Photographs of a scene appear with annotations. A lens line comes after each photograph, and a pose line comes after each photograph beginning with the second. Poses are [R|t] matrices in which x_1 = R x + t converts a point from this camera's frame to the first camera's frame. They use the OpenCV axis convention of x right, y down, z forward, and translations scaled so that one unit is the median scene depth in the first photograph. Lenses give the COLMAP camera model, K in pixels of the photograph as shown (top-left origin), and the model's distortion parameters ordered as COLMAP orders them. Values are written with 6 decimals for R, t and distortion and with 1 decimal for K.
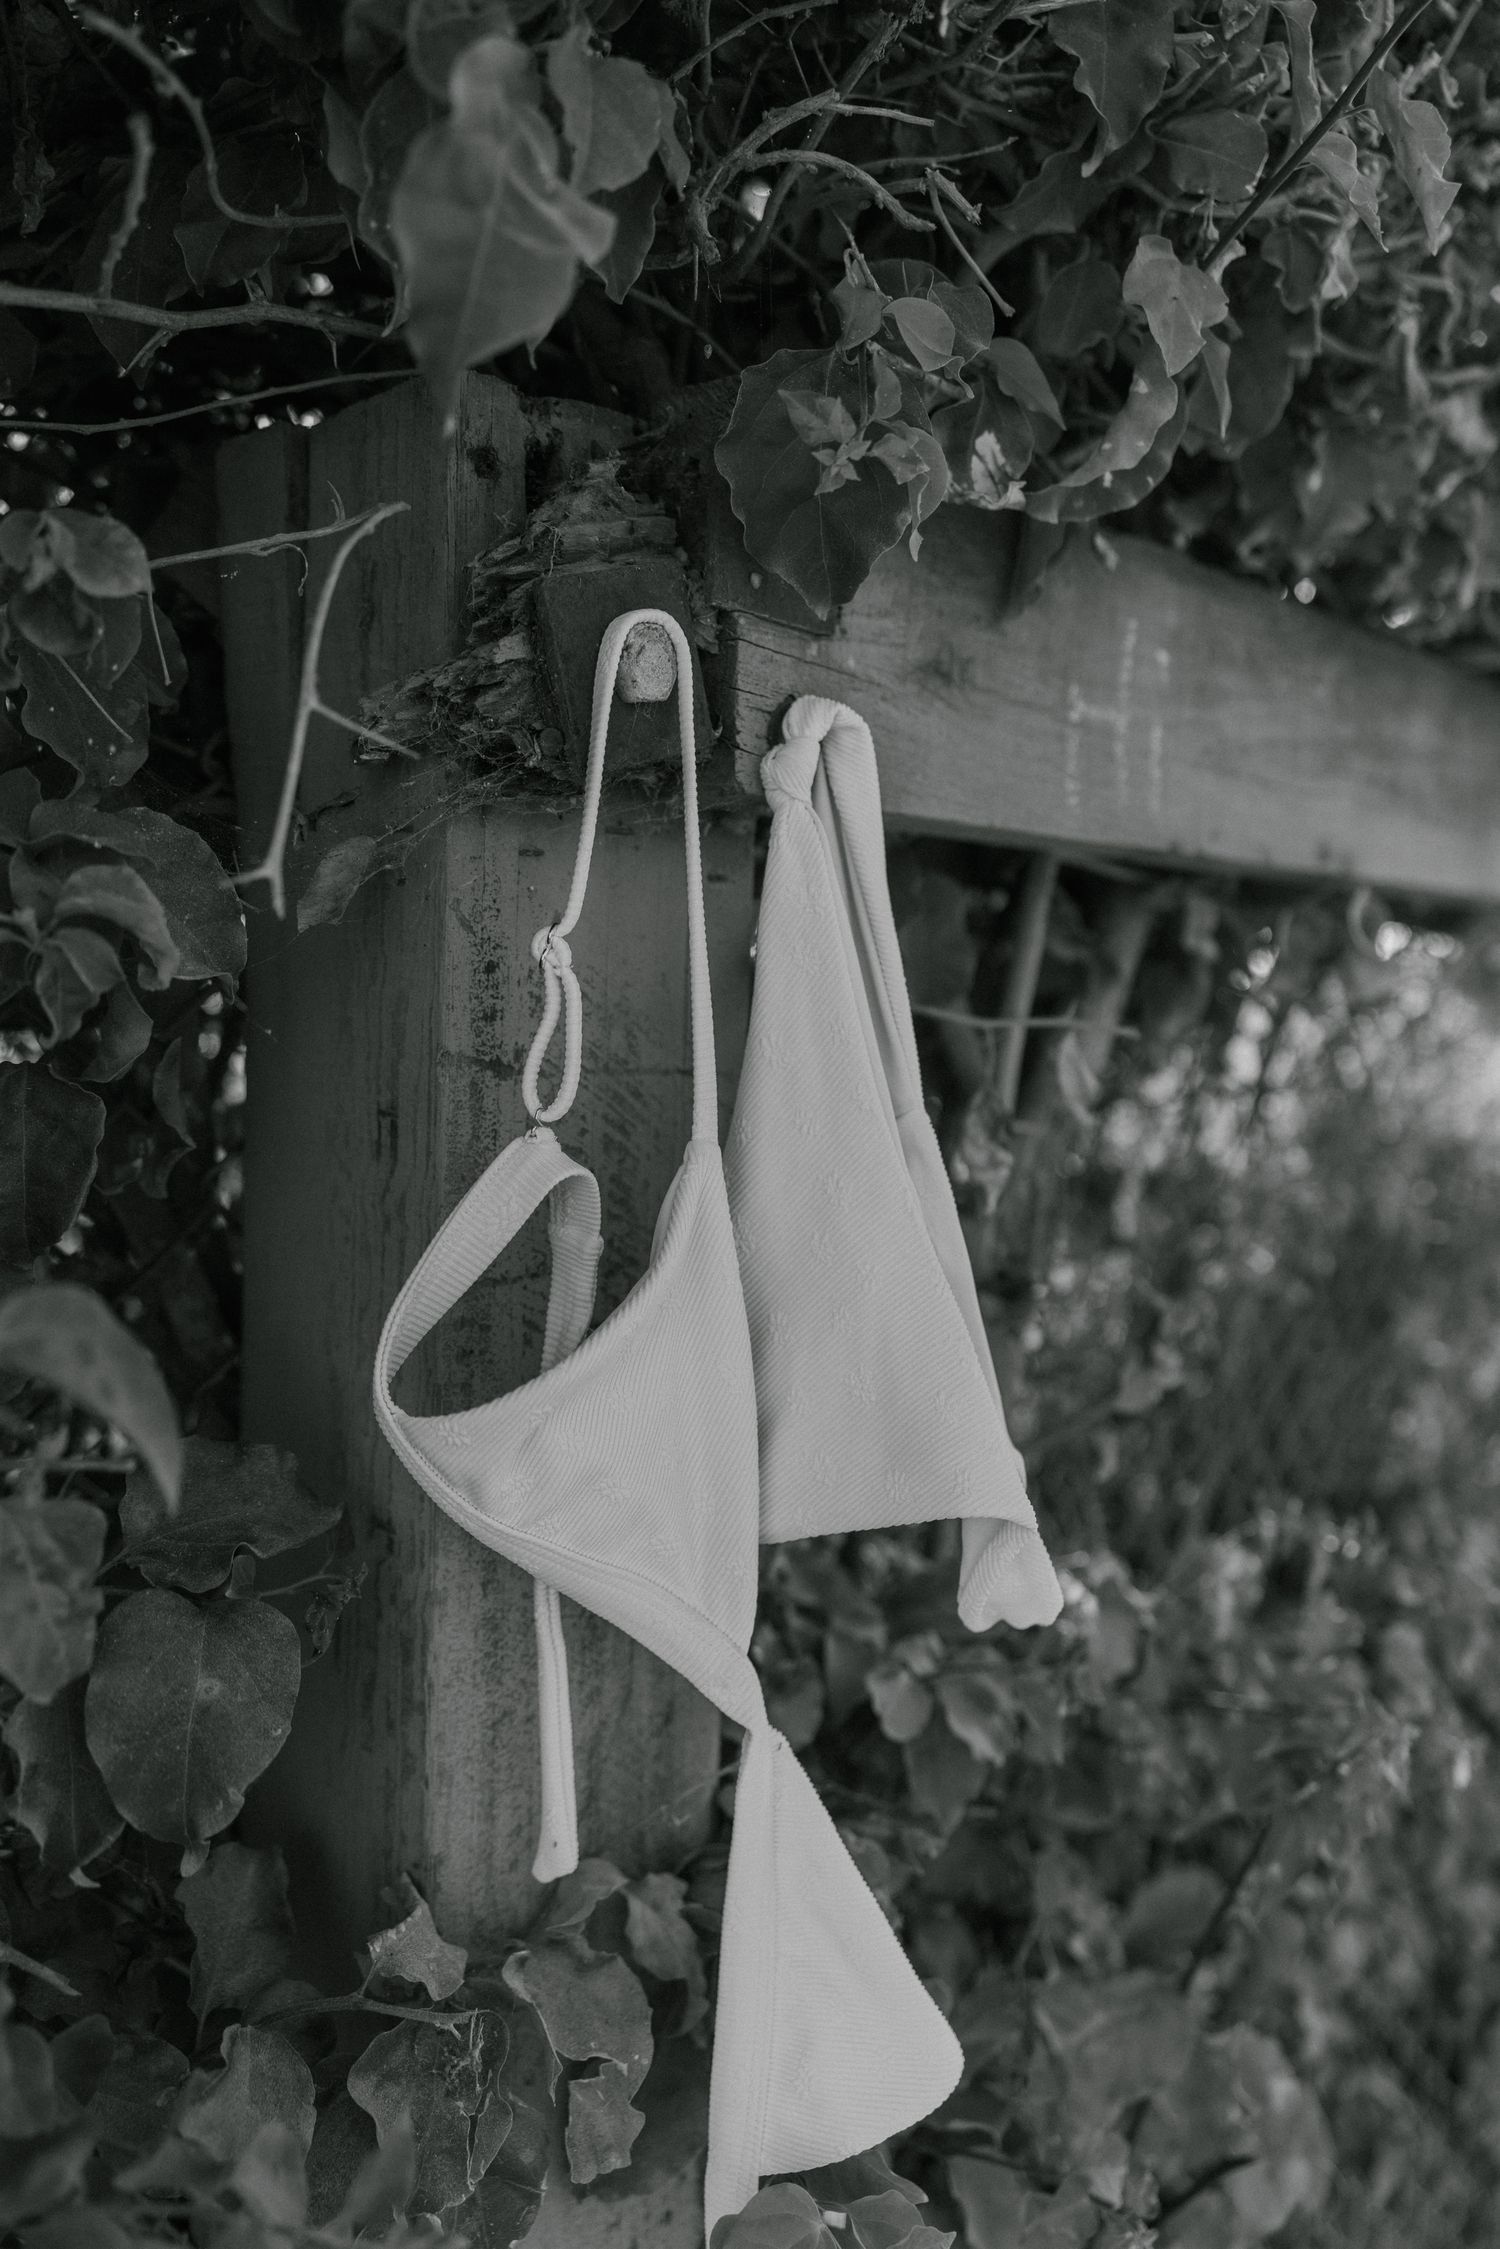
lens RADIAL K [[1904.9, 0, 756.0], [0, 1904.9, 1127.5], [0, 0, 1]] dist [-0.042948, -0.001236]
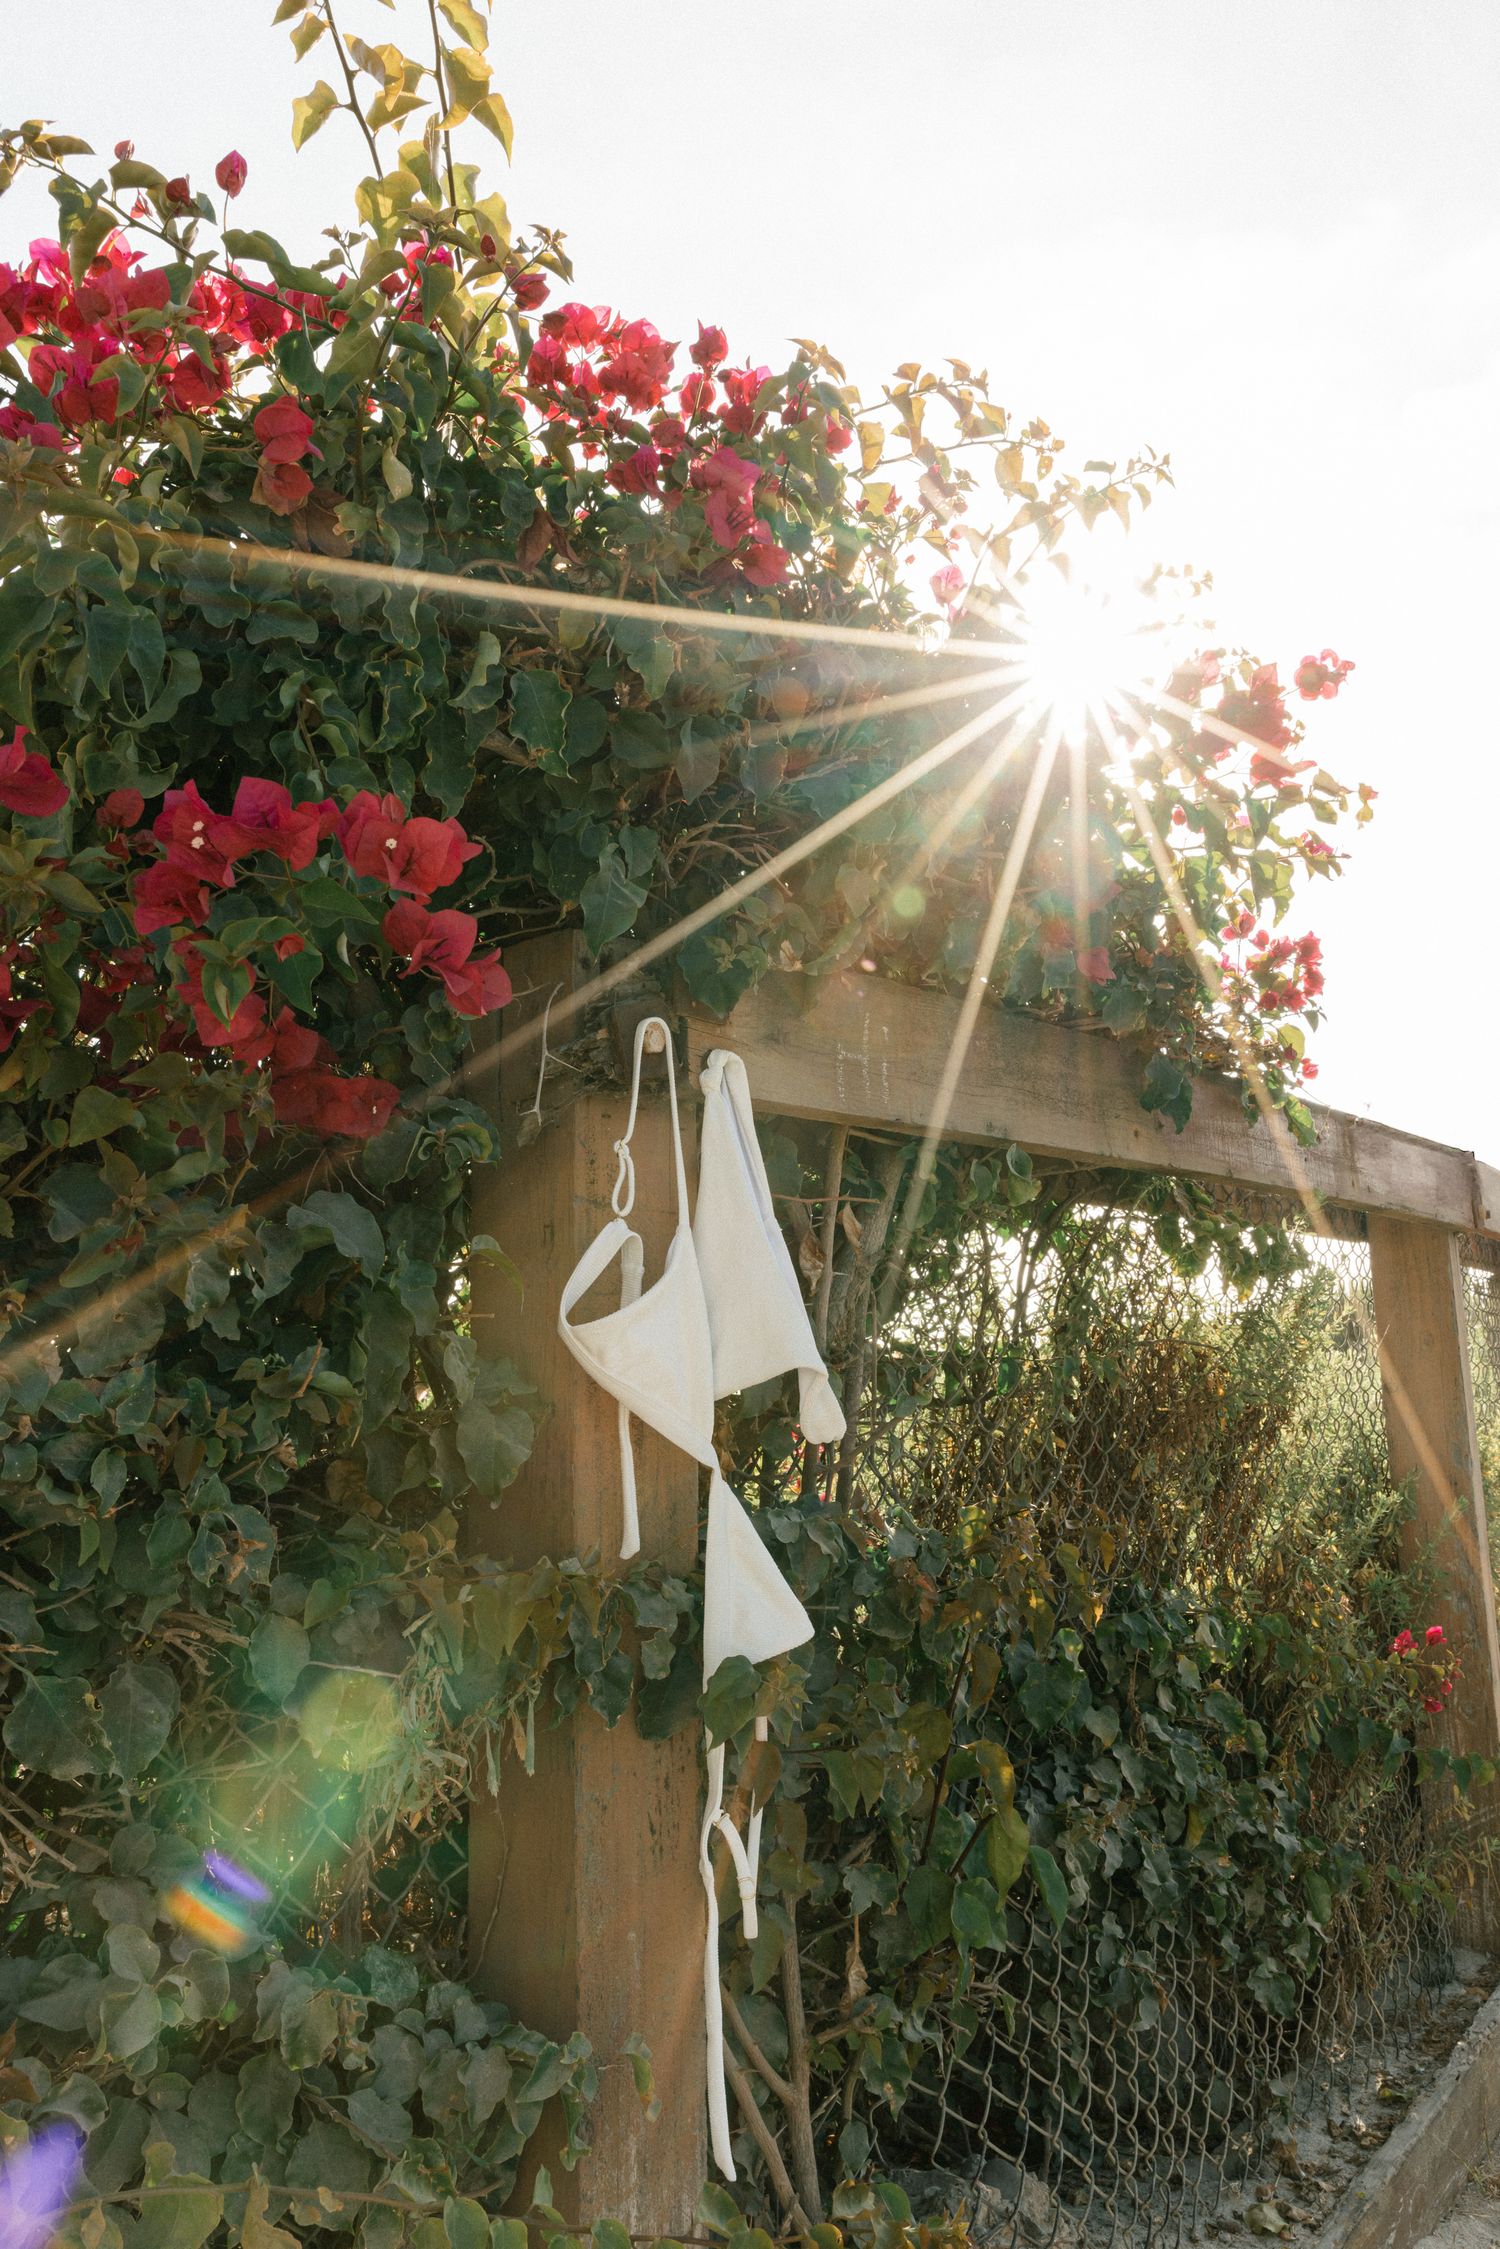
lens RADIAL K [[1701.0, 0, 748.7], [0, 1701.0, 1122.1], [0, 0, 1]] dist [-0.034409, 0.006027]
pose [[0.998041, -0.040960, 0.047298, -0.041067], [0.049523, 0.979144, -0.197040, 0.310919], [-0.038241, 0.198996, 0.979254, -1.175006]]
